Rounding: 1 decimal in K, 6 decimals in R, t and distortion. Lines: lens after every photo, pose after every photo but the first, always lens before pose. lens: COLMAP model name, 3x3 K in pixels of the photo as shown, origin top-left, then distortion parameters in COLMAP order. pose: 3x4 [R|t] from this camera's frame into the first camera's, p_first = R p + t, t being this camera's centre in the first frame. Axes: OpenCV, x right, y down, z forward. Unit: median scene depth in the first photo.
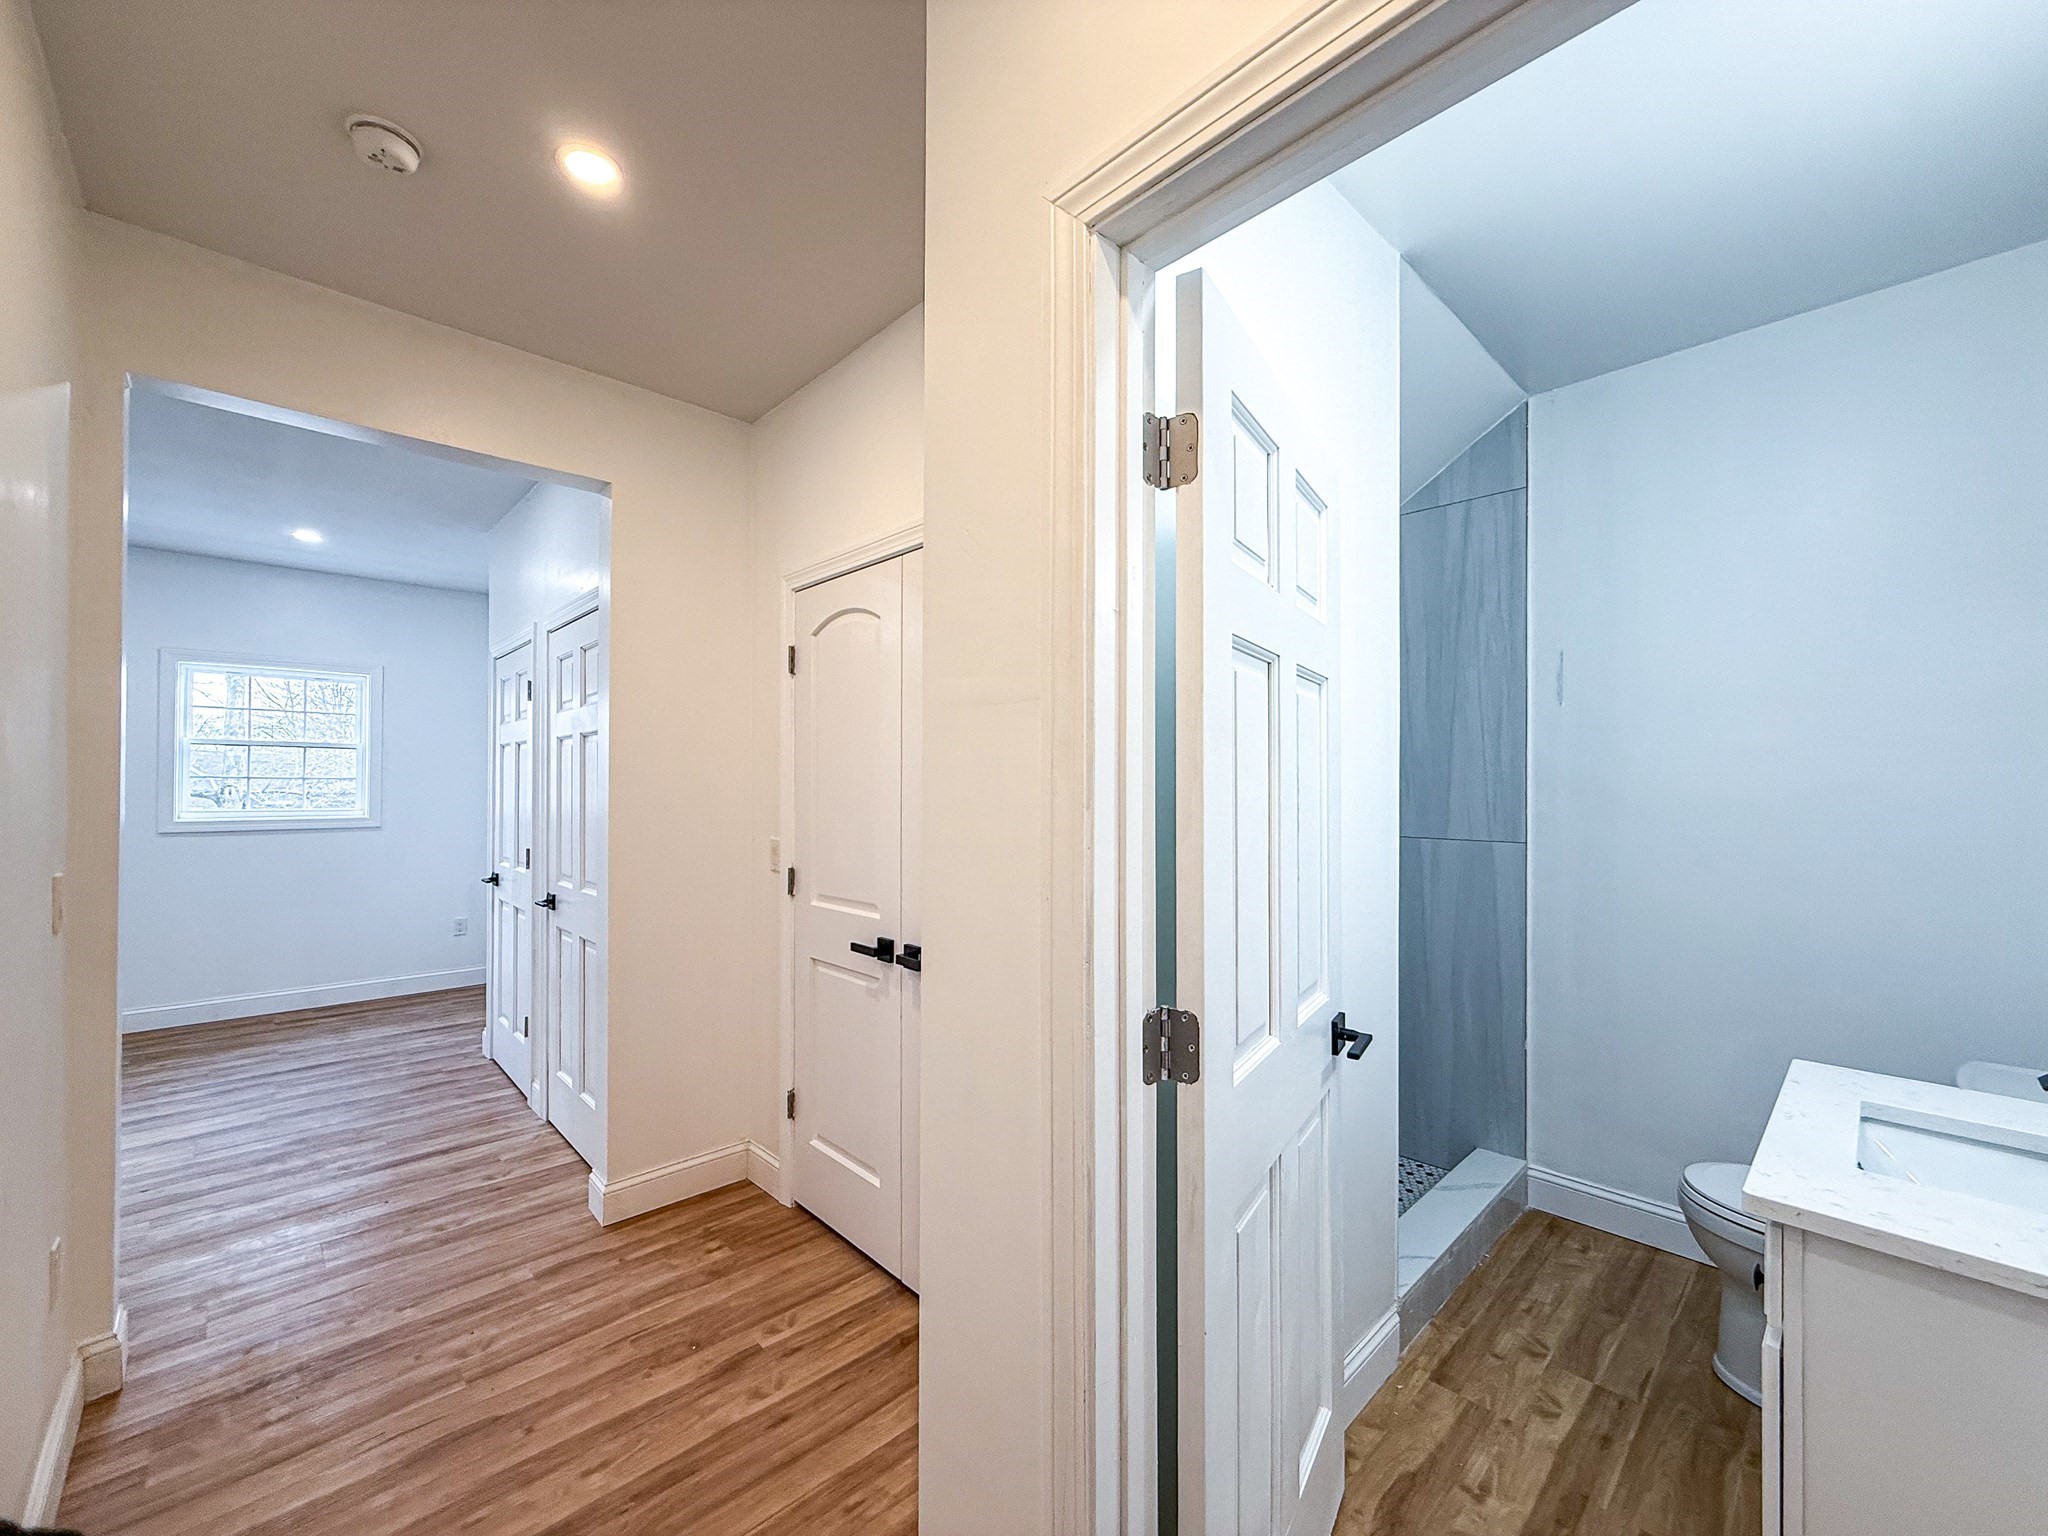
lens RADIAL K [[811.9, 0, 1023.5], [0, 811.9, 775.8], [0, 0, 1]] dist [0.001485, -0.000551]
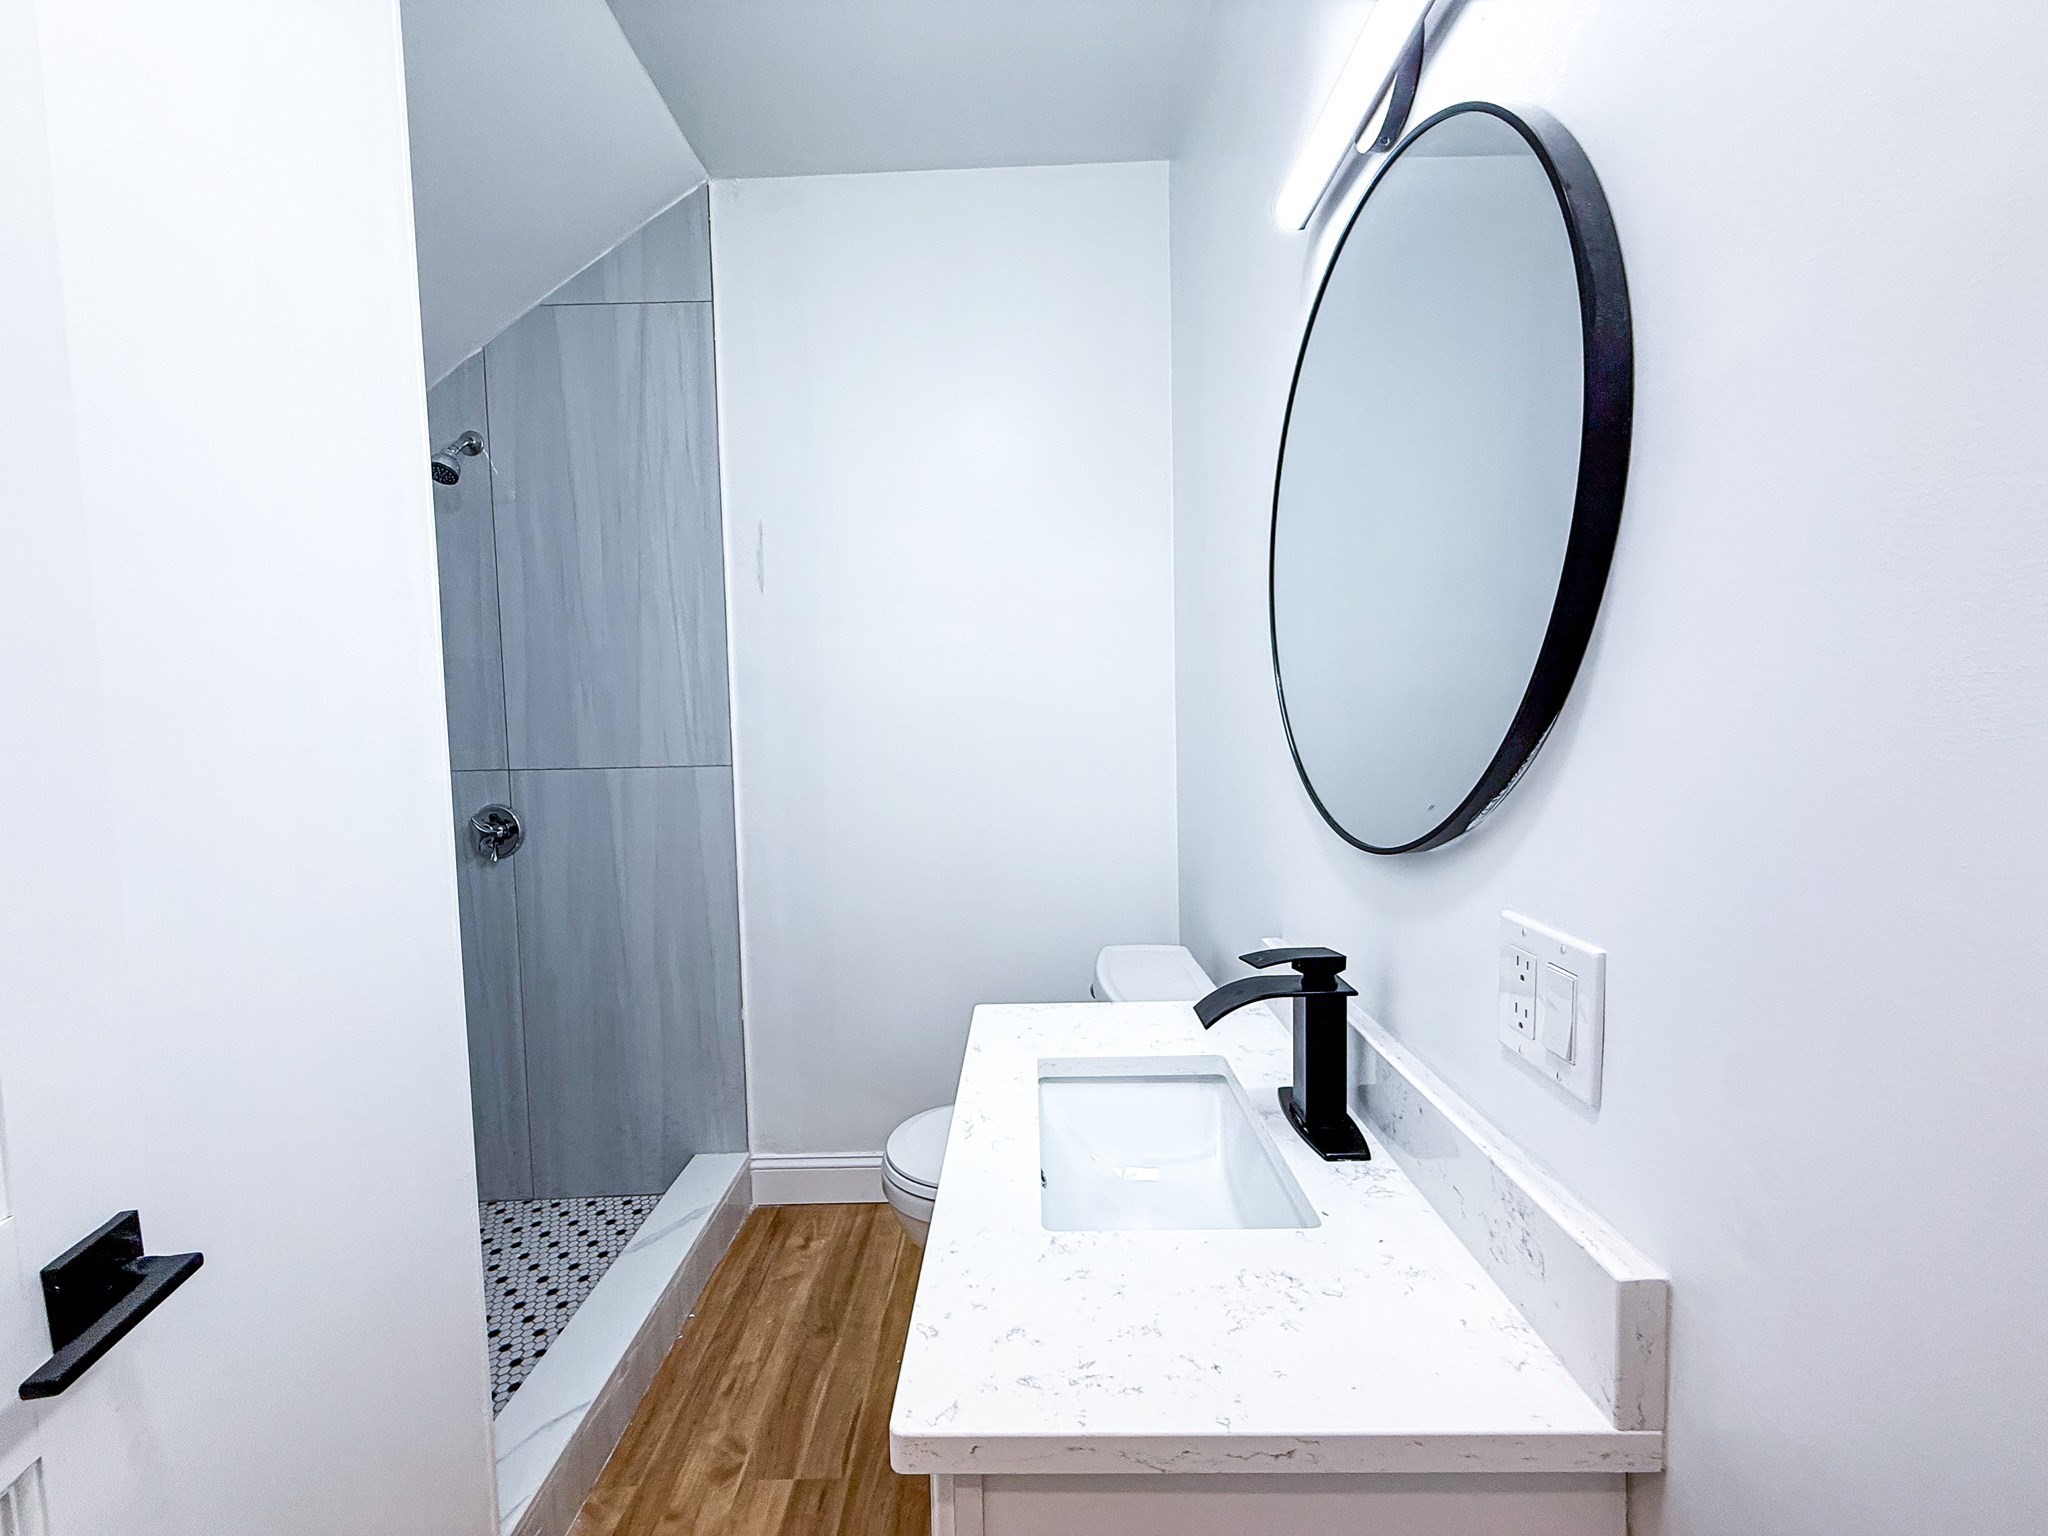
lens RADIAL K [[811.9, 0, 1023.0], [0, 811.9, 769.3], [0, 0, 1]] dist [0.001485, -0.000551]
pose [[0.691363, -0.068724, 0.719231, 0.291305], [0.017916, 0.996791, 0.078023, 0.034764], [-0.722285, -0.041057, 0.690376, 0.294859]]
